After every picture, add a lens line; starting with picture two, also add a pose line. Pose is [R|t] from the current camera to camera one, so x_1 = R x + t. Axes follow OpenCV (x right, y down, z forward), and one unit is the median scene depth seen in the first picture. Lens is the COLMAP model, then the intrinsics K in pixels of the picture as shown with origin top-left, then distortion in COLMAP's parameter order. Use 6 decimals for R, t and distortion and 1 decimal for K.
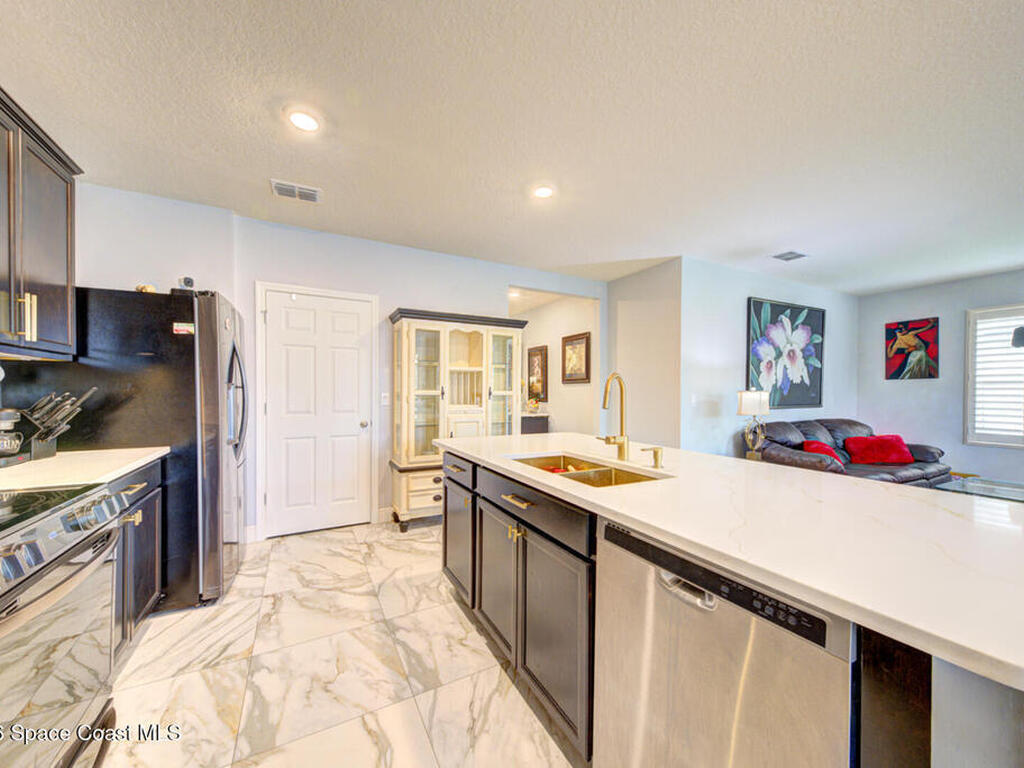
lens RADIAL K [[397.2, 0, 512.2], [0, 397.2, 395.2], [0, 0, 1]] dist [0.023990, -0.005704]
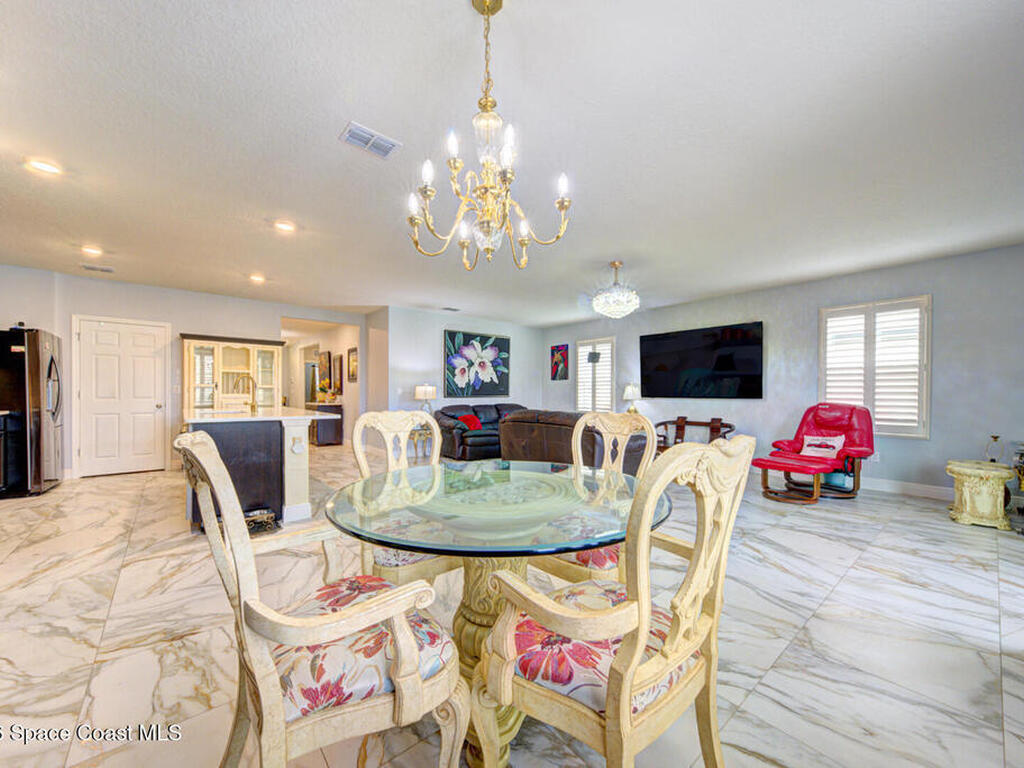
lens RADIAL K [[397.2, 0, 512.2], [0, 397.2, 395.2], [0, 0, 1]] dist [0.023990, -0.005704]
pose [[0.976981, -0.002863, 0.213309, 0.498113], [0.003622, 0.999988, -0.003166, 0.031747], [-0.213297, 0.003866, 0.976980, -0.647827]]
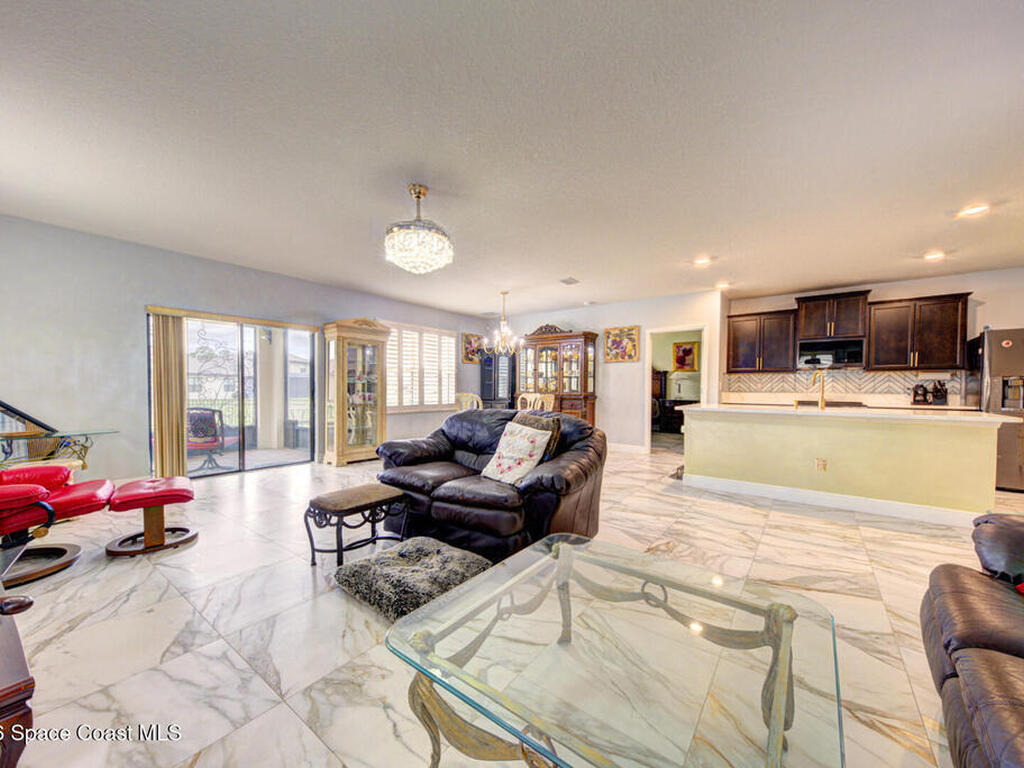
lens RADIAL K [[389.8, 0, 502.9], [0, 389.8, 396.0], [0, 0, 1]] dist [0.000190, -0.000052]
pose [[-0.914932, -0.000112, -0.403609, 1.078572], [-0.013559, 0.999444, 0.030460, 0.018686], [0.403381, 0.033341, -0.914425, 0.889769]]
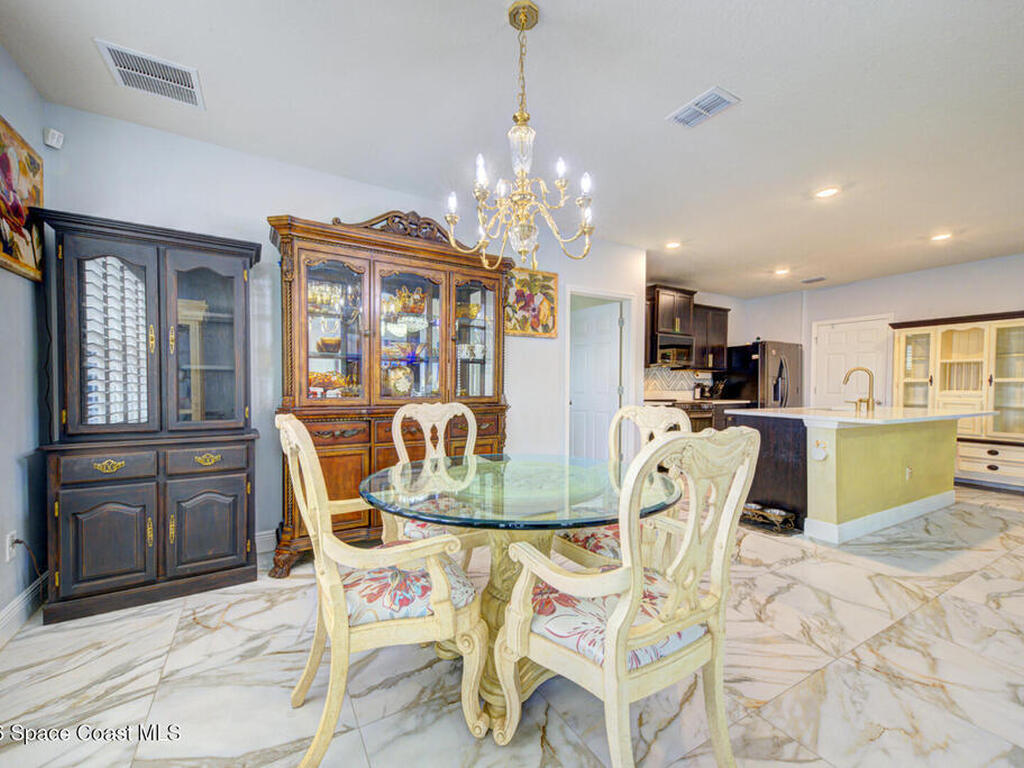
lens RADIAL K [[423.5, 0, 505.8], [0, 423.5, 392.4], [0, 0, 1]] dist [0.001292, -0.000162]
pose [[0.029233, 0.009979, -0.999523, 0.909417], [-0.014775, 0.999845, 0.009550, 0.031268], [0.999463, 0.014489, 0.029376, -0.340047]]
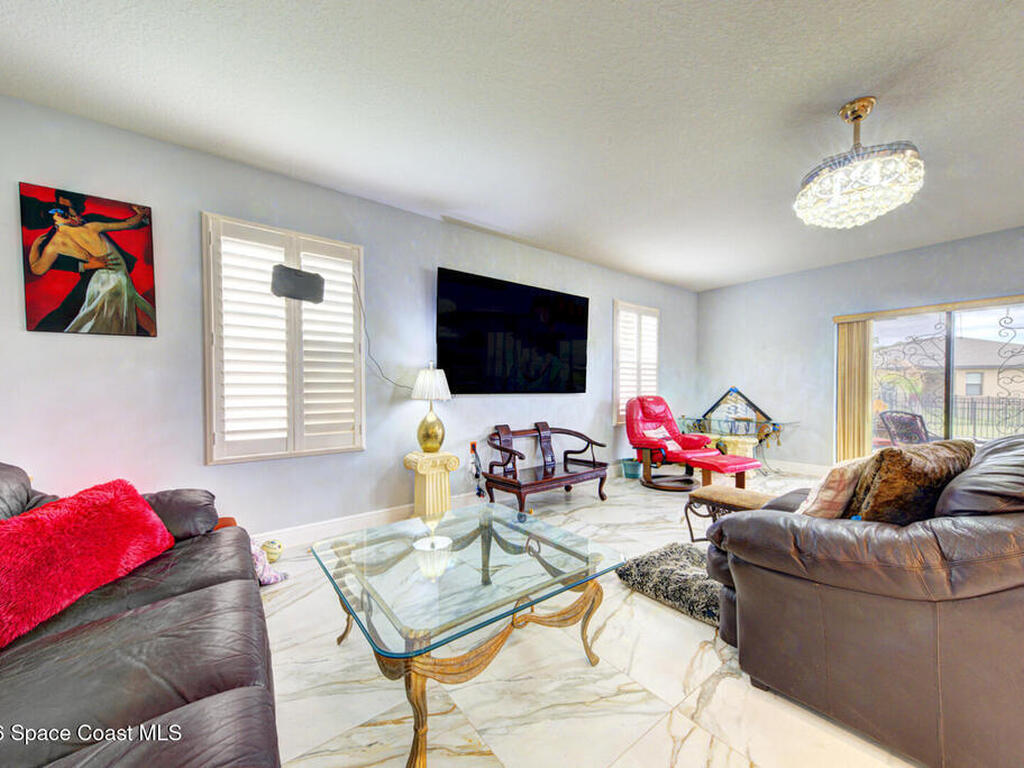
lens RADIAL K [[397.2, 0, 512.2], [0, 397.2, 395.2], [0, 0, 1]] dist [0.023990, -0.005704]
pose [[-0.159487, -0.025682, 0.986866, 0.551921], [0.007282, 0.999604, 0.027190, 0.018454], [-0.987173, 0.011523, -0.159237, 0.713962]]
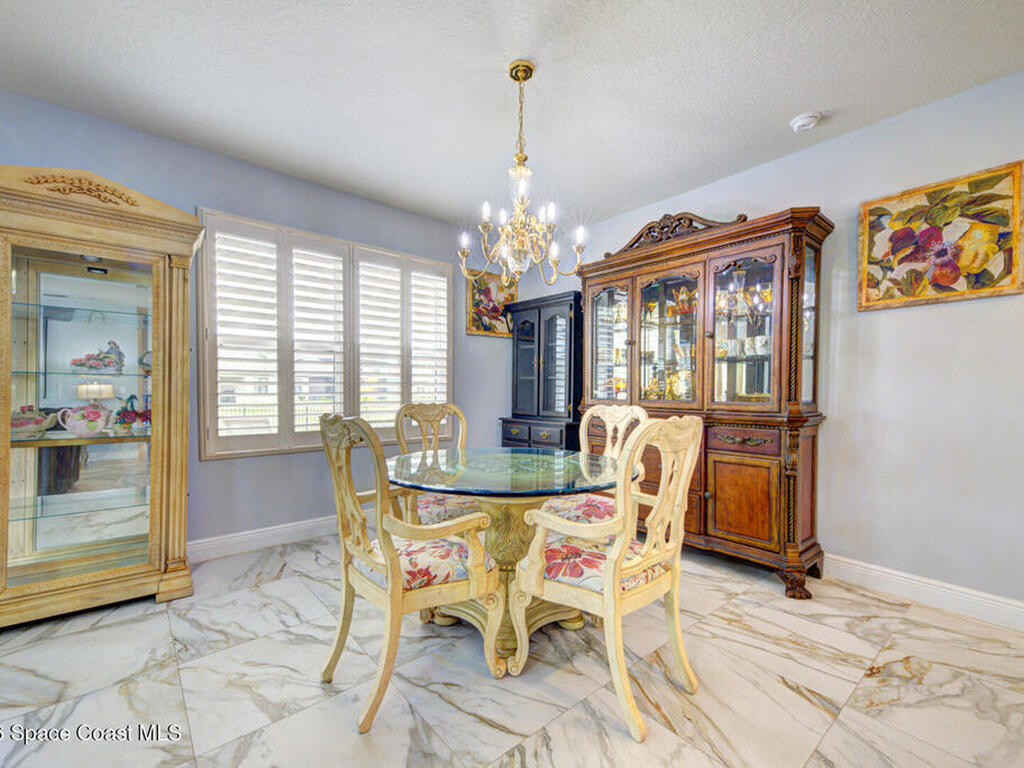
lens RADIAL K [[423.5, 0, 505.8], [0, 423.5, 392.4], [0, 0, 1]] dist [0.001292, -0.000162]
pose [[-0.981158, -0.004971, -0.193142, 0.637665], [-0.010224, 0.999604, 0.026207, 0.021077], [0.192936, 0.027688, -0.980821, 0.100551]]
